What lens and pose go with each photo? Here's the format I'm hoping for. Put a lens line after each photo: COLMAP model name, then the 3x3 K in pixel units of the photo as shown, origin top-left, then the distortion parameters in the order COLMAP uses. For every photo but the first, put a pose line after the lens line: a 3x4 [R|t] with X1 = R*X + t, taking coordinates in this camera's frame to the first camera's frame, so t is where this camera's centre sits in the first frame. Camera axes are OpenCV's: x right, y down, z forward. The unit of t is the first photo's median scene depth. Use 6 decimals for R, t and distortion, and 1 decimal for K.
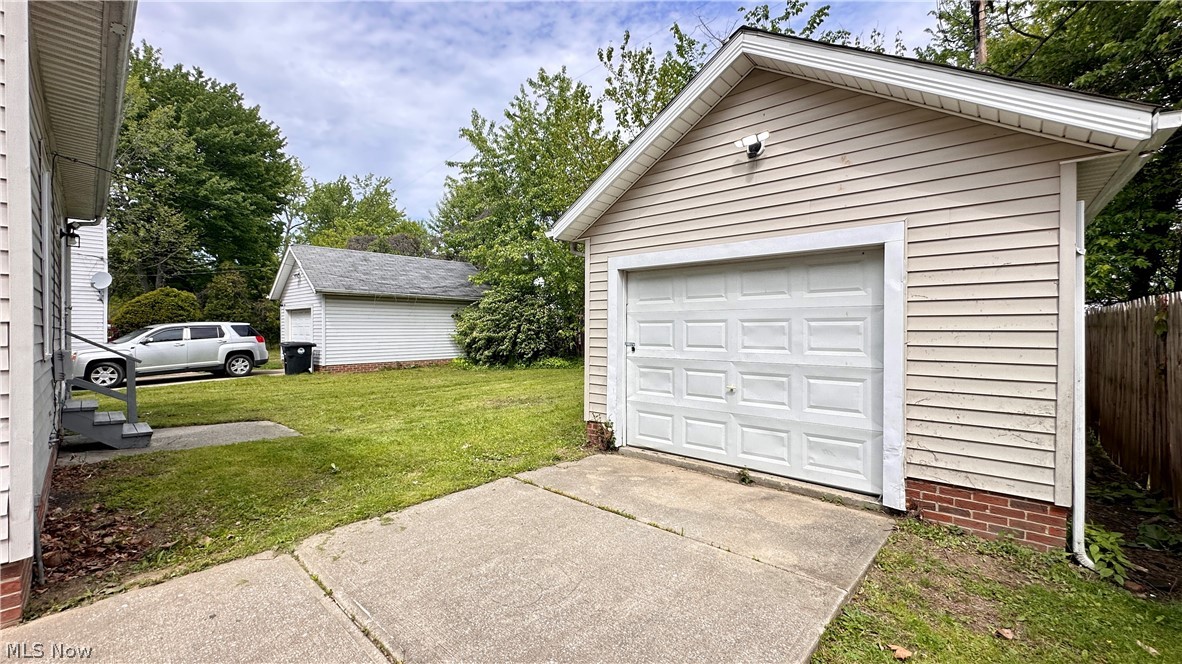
lens RADIAL K [[471.8, 0, 588.5], [0, 471.8, 331.5], [0, 0, 1]] dist [-0.000711, 0.000119]
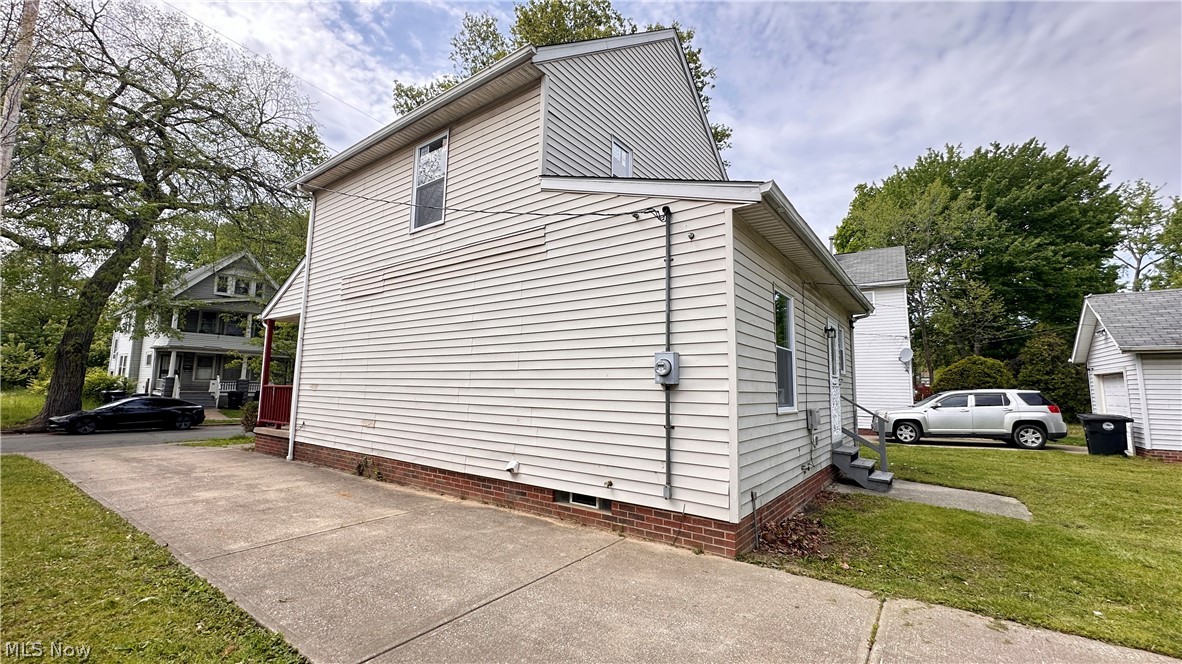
lens RADIAL K [[471.8, 0, 590.9], [0, 471.8, 331.3], [0, 0, 1]] dist [-0.000711, 0.000119]
pose [[0.113644, -0.114743, -0.986873, 0.099395], [-0.024381, 0.992687, -0.118226, -0.003059], [0.993222, 0.037496, 0.110015, 0.037266]]
